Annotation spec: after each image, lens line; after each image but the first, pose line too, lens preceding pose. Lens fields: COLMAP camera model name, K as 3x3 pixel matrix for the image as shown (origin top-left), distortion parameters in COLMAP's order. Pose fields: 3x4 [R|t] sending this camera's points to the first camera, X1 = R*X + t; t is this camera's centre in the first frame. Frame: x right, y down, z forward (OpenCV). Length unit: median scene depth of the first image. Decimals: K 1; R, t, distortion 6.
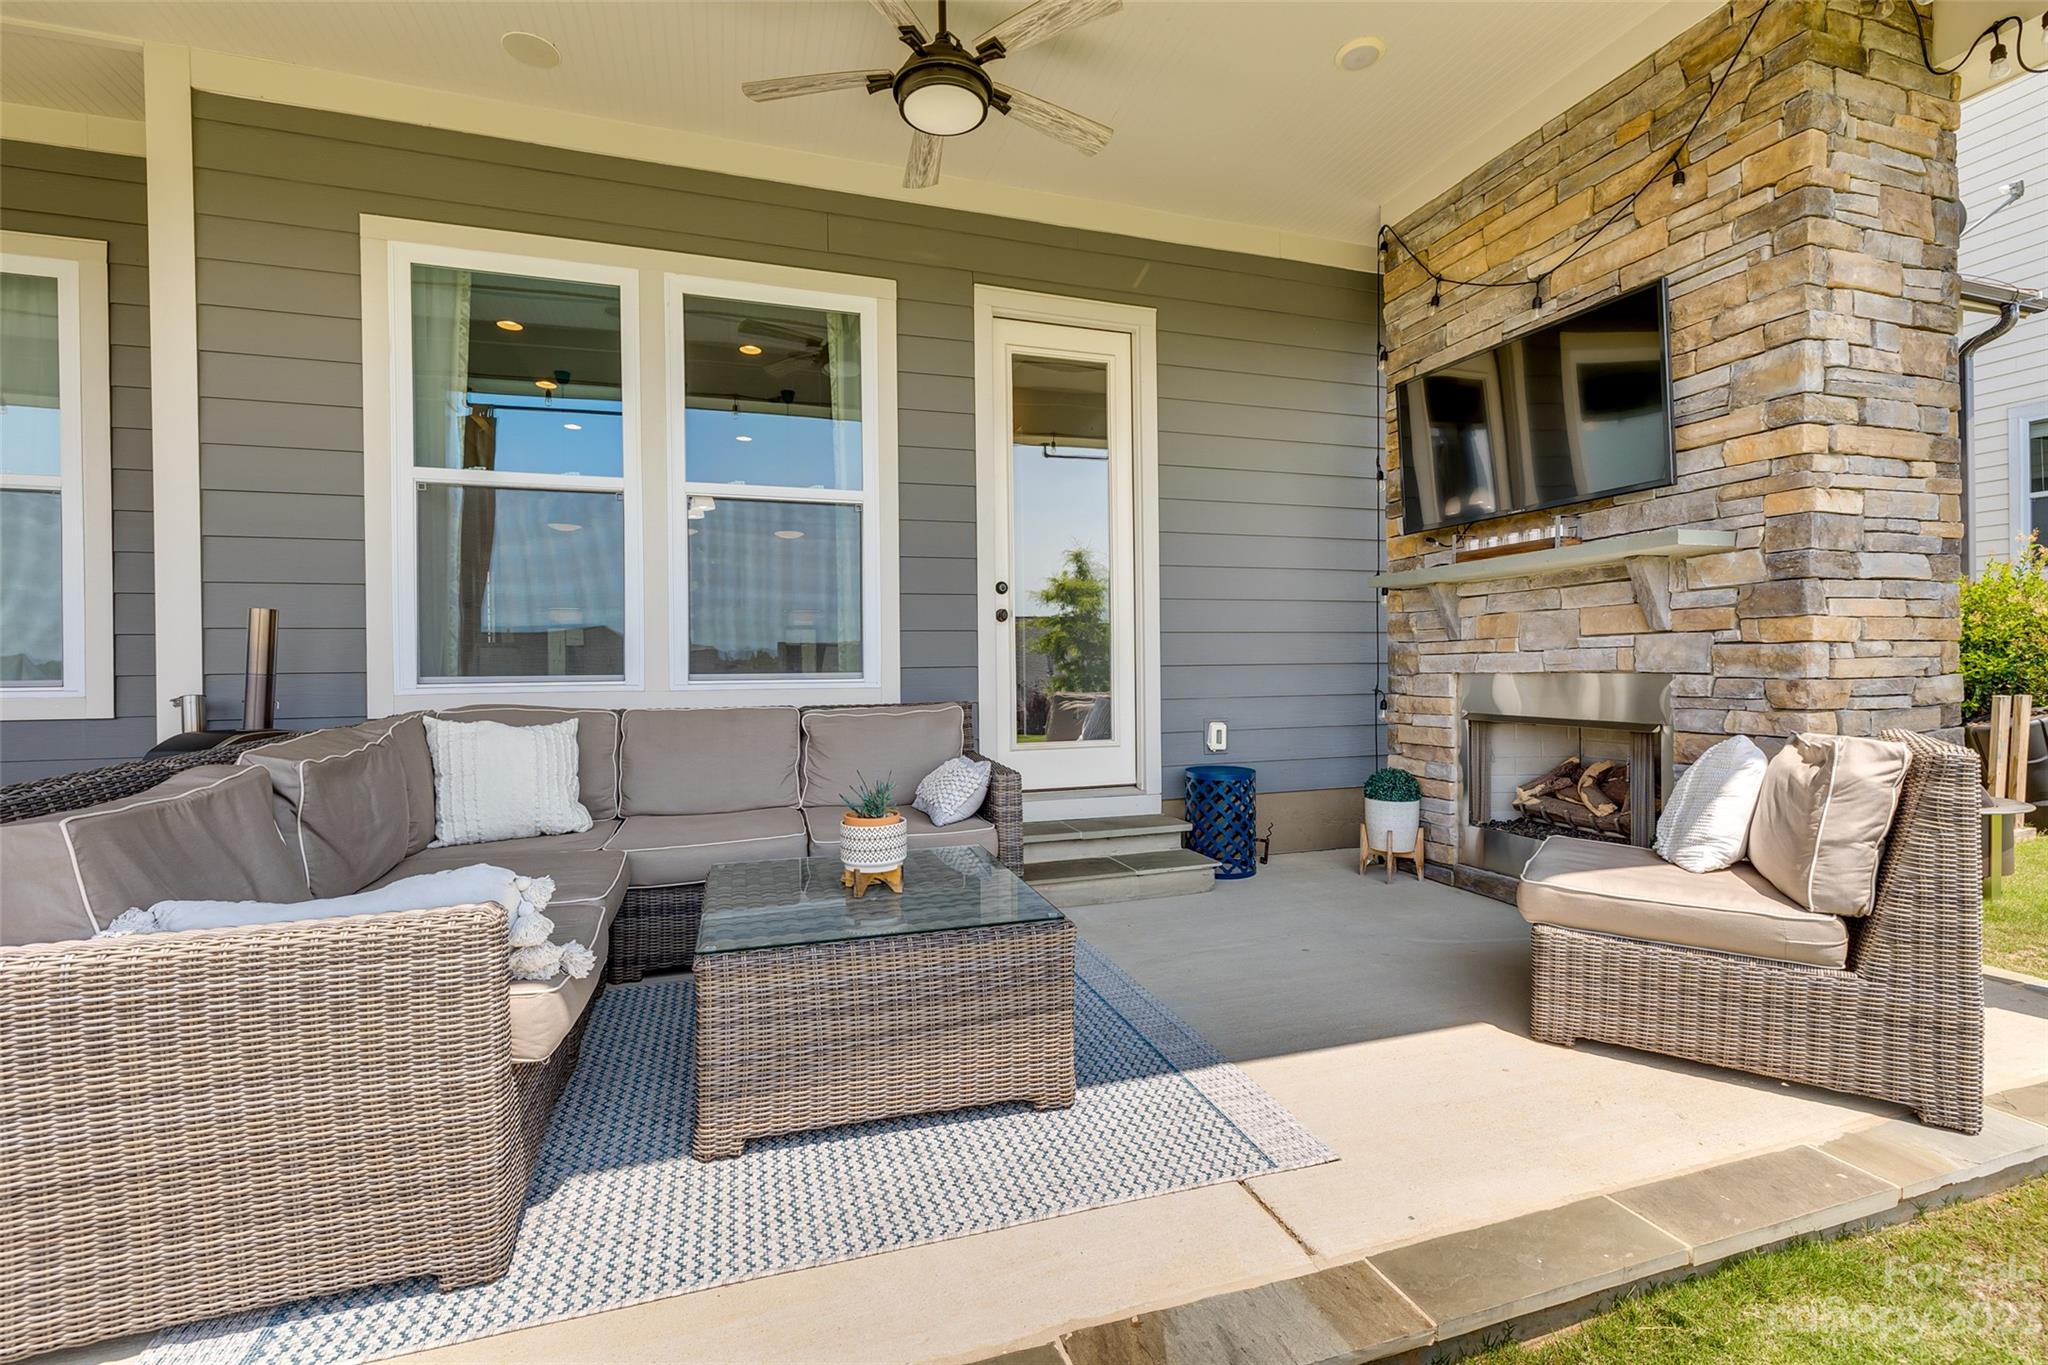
lens RADIAL K [[870.2, 0, 1025.6], [0, 870.2, 675.8], [0, 0, 1]] dist [-0.000466, -0.000034]
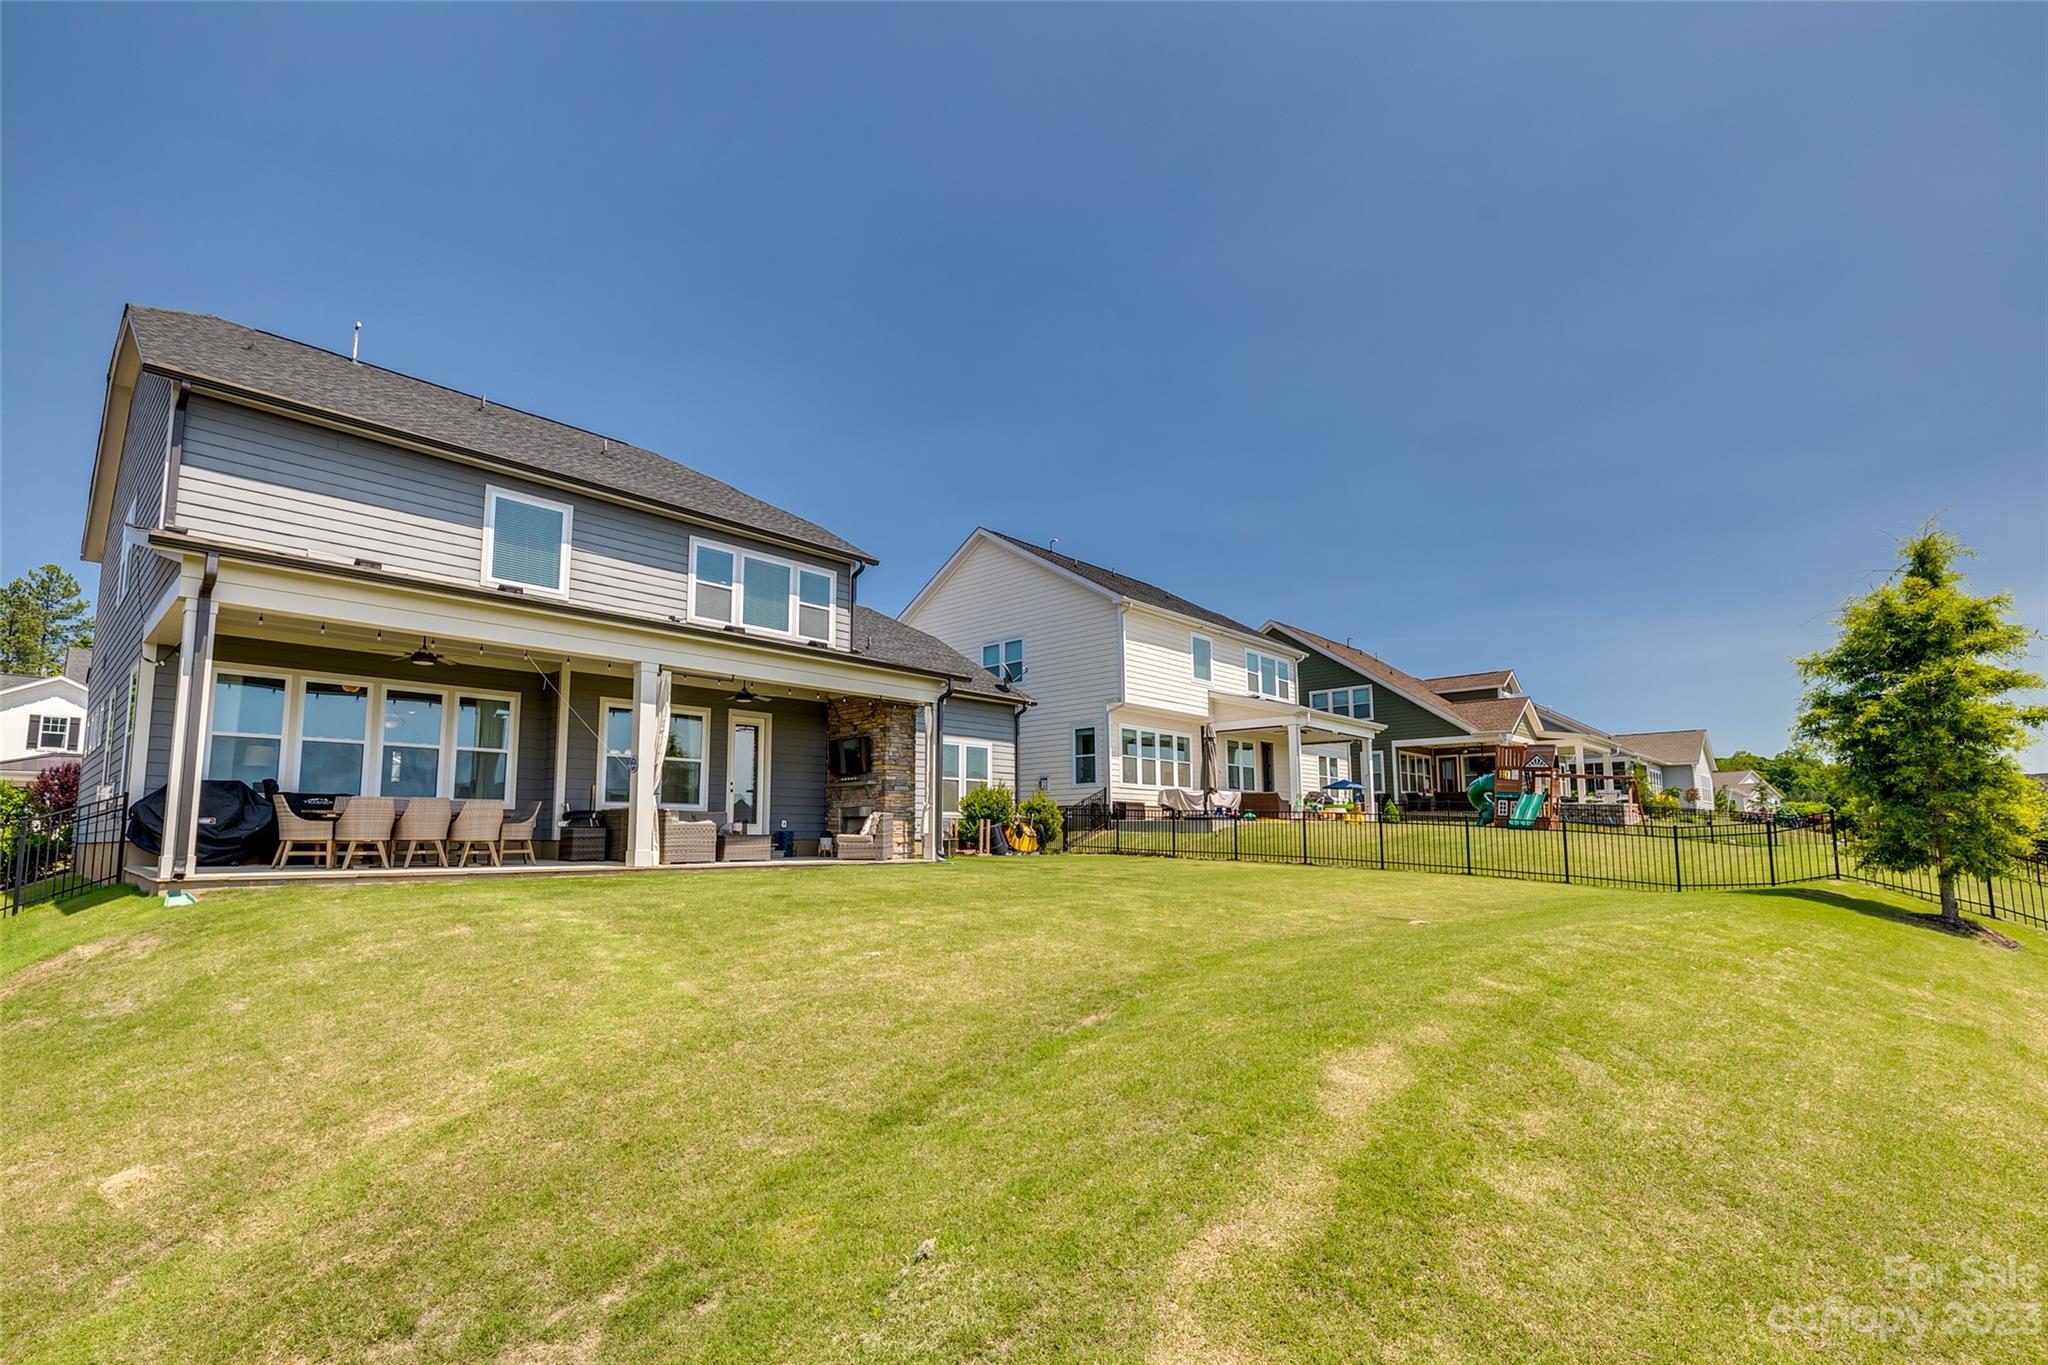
lens RADIAL K [[960.8, 0, 1024.3], [0, 960.8, 741.7], [0, 0, 1]] dist [-0.006096, -0.000910]
pose [[0.872887, 0.059147, 0.484325, -1.290314], [-0.003246, 0.993307, -0.115455, 0.272503], [-0.487912, 0.099207, 0.867237, -4.495812]]
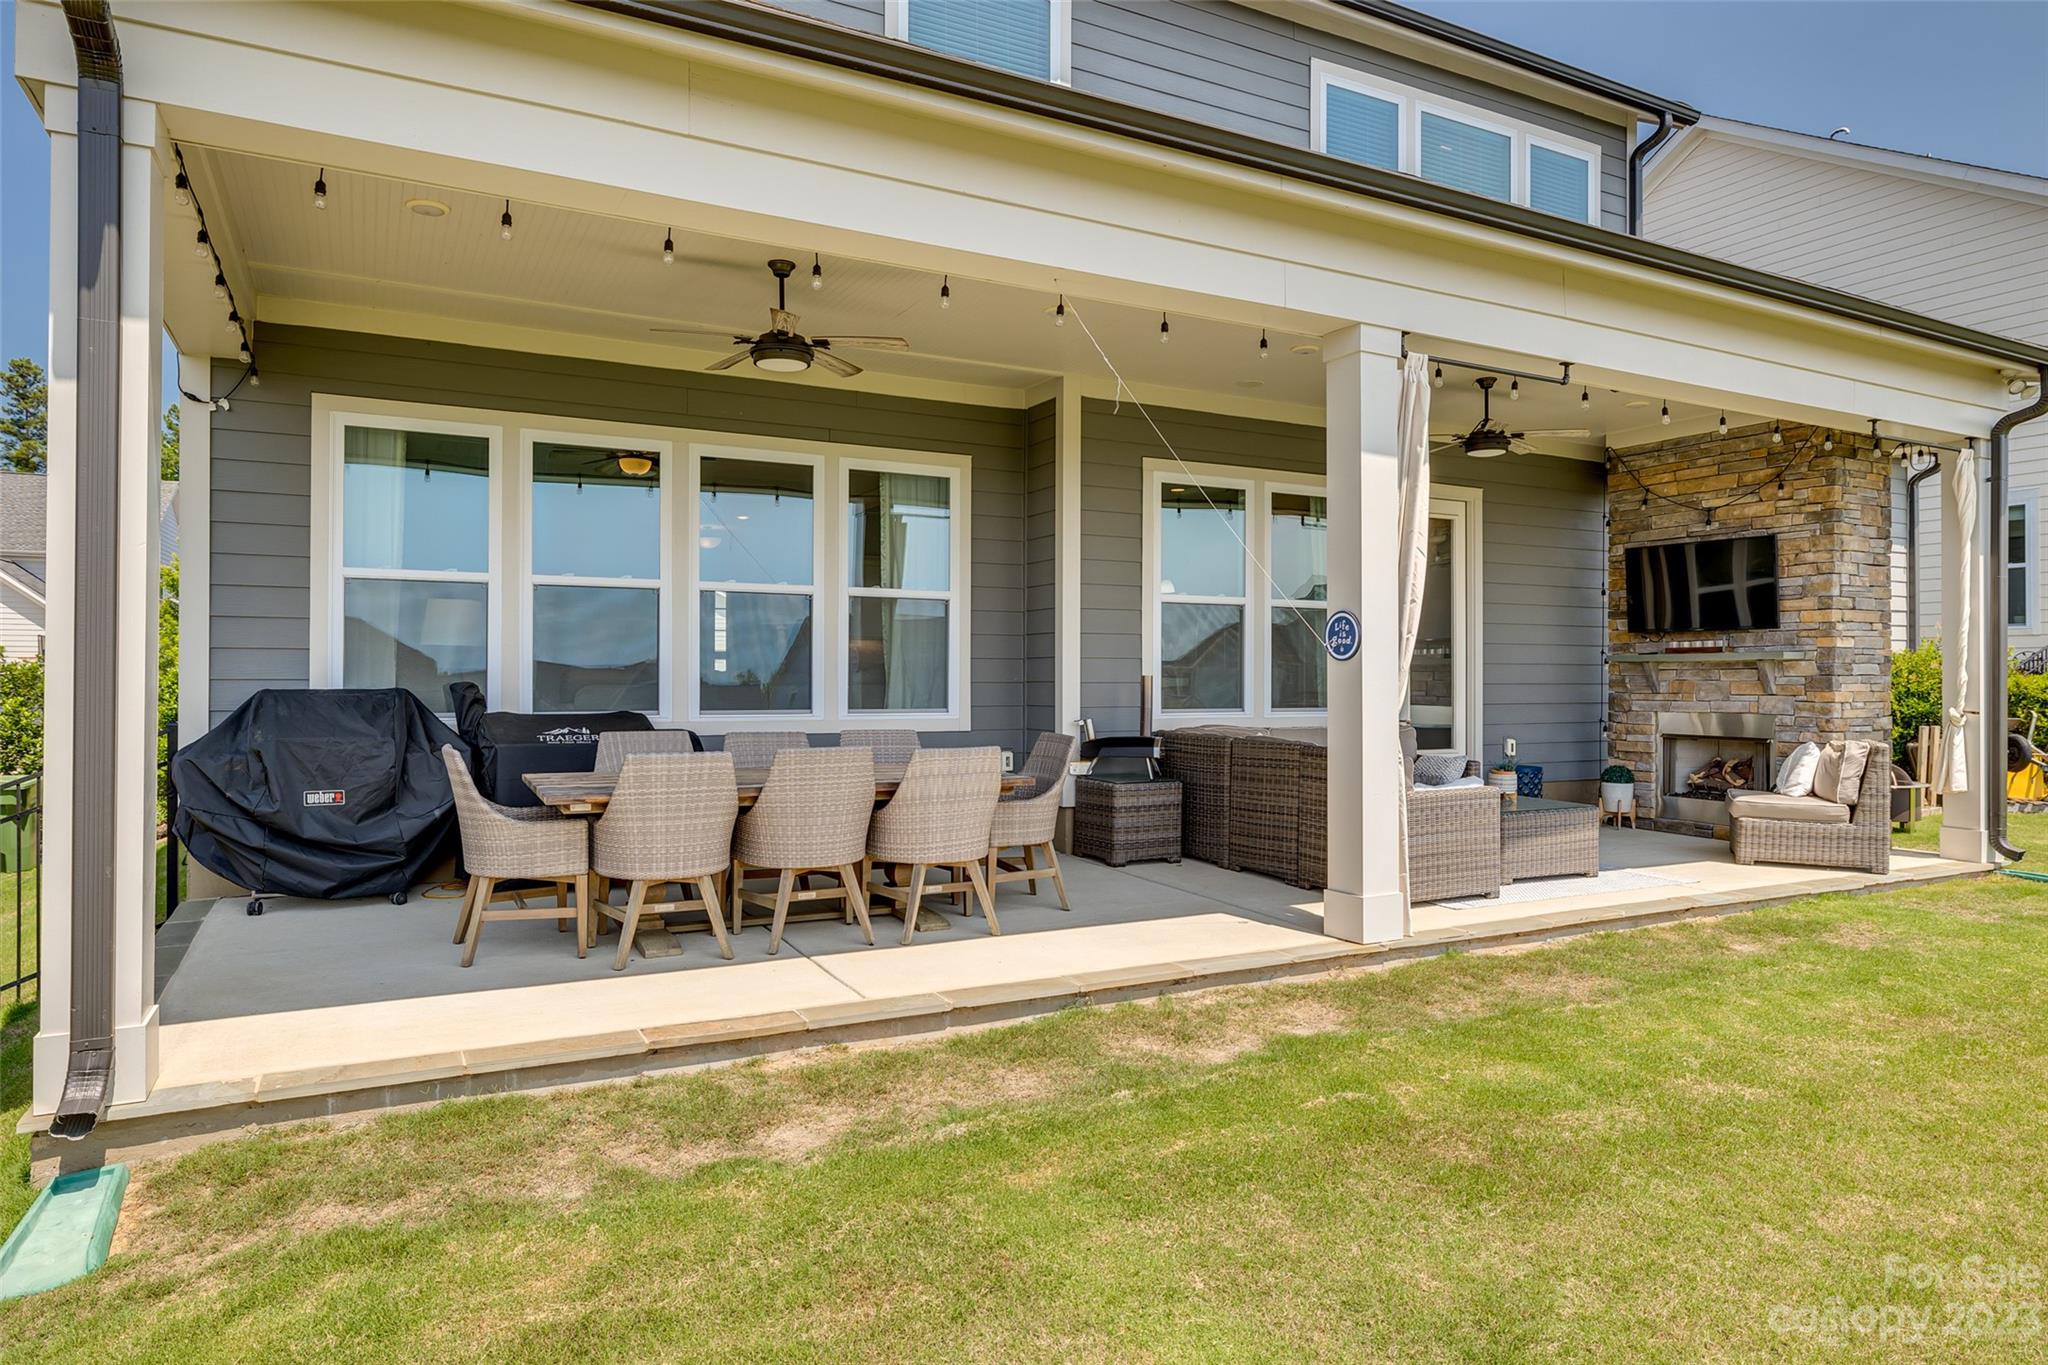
lens RADIAL K [[1226.6, 0, 1013.7], [0, 1226.6, 676.6], [0, 0, 1]] dist [-0.000499, -0.002912]
pose [[0.985371, 0.014550, 0.169803, -1.536799], [-0.012627, 0.999843, -0.012396, -0.032958], [-0.169957, 0.010071, 0.985400, -1.570332]]
